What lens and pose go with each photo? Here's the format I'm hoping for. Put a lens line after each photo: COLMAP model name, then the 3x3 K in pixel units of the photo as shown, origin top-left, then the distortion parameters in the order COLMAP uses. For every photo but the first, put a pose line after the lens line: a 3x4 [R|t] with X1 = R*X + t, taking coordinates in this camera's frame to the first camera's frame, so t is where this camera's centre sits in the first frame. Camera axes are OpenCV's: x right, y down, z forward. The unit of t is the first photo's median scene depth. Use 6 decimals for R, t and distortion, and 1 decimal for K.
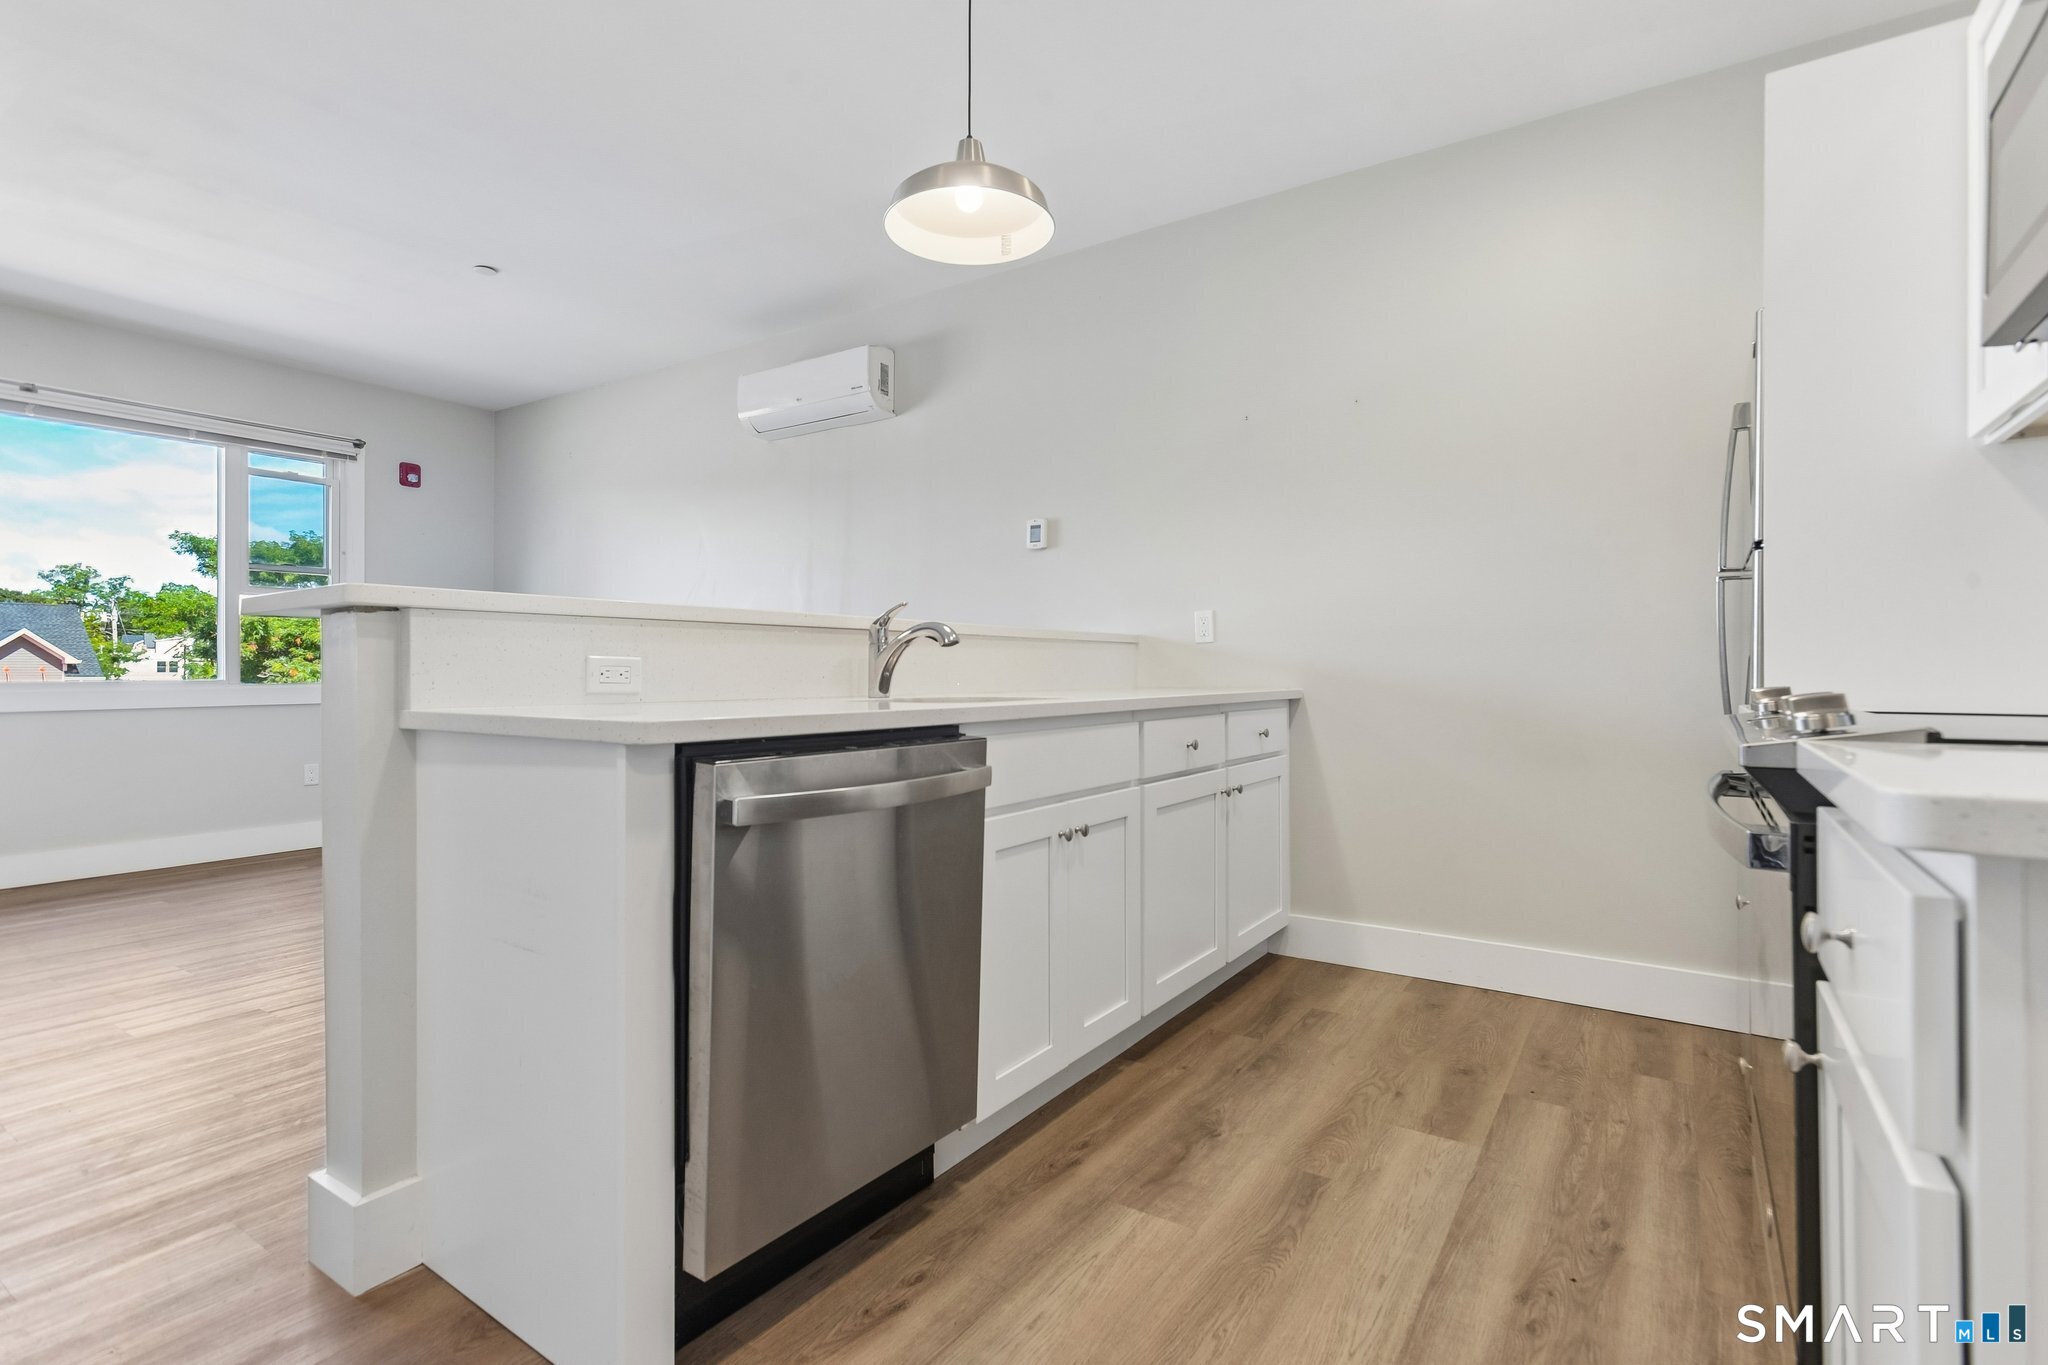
lens RADIAL K [[968.3, 0, 1031.8], [0, 968.3, 674.1], [0, 0, 1]] dist [-0.011929, 0.008849]
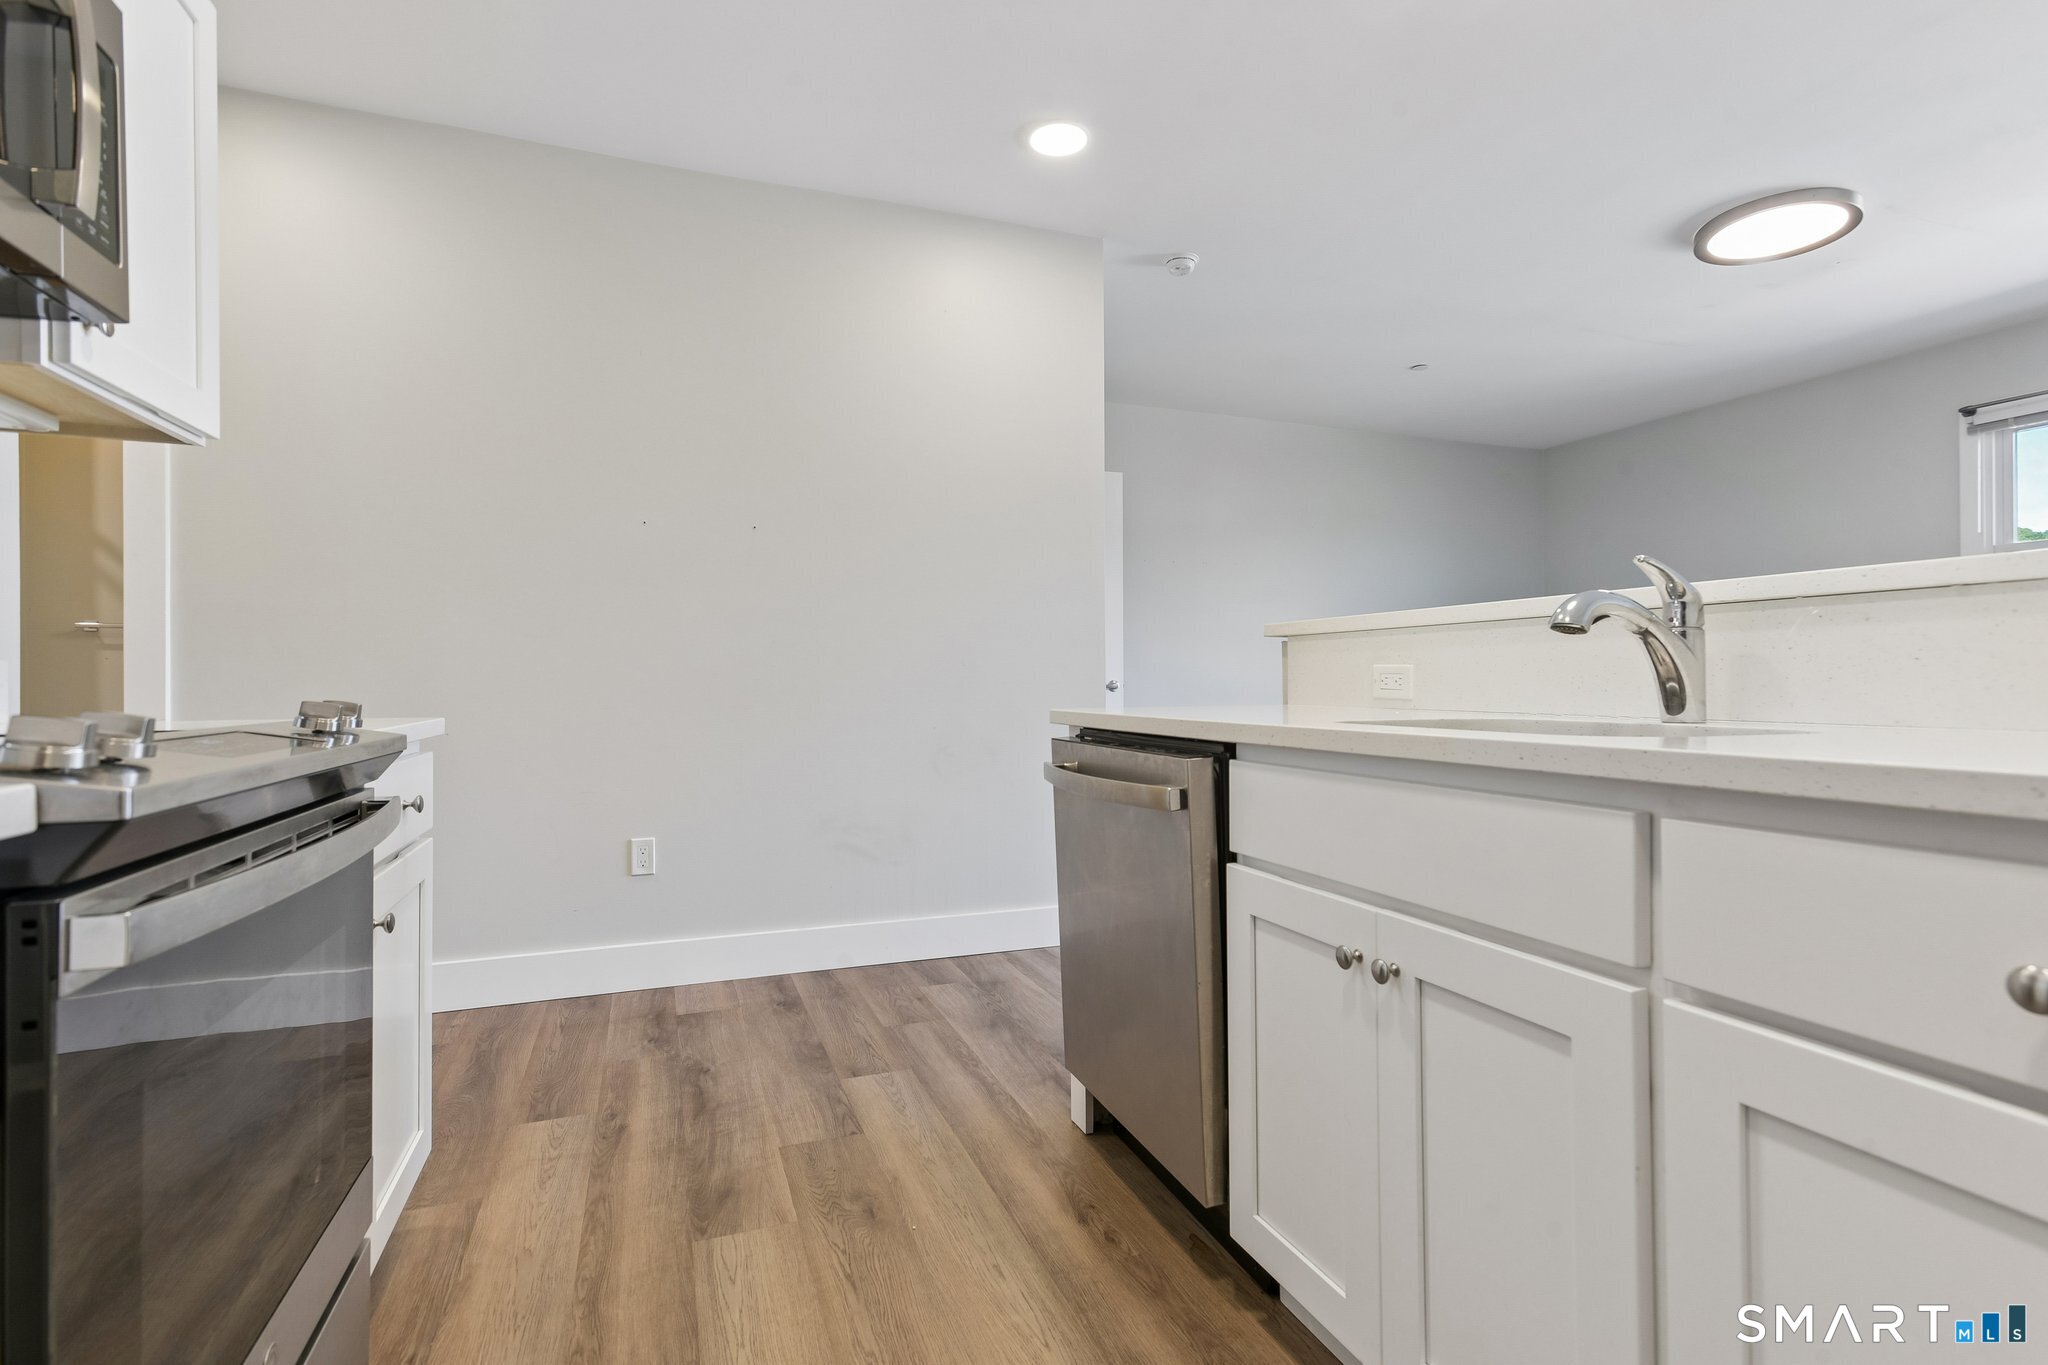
lens RADIAL K [[968.3, 0, 1016.8], [0, 968.3, 670.5], [0, 0, 1]] dist [-0.011929, 0.008849]
pose [[-0.581964, -0.005957, -0.813193, 0.800592], [-0.005202, 0.999980, -0.003603, -0.006827], [0.813198, 0.002133, -0.581983, 1.491424]]
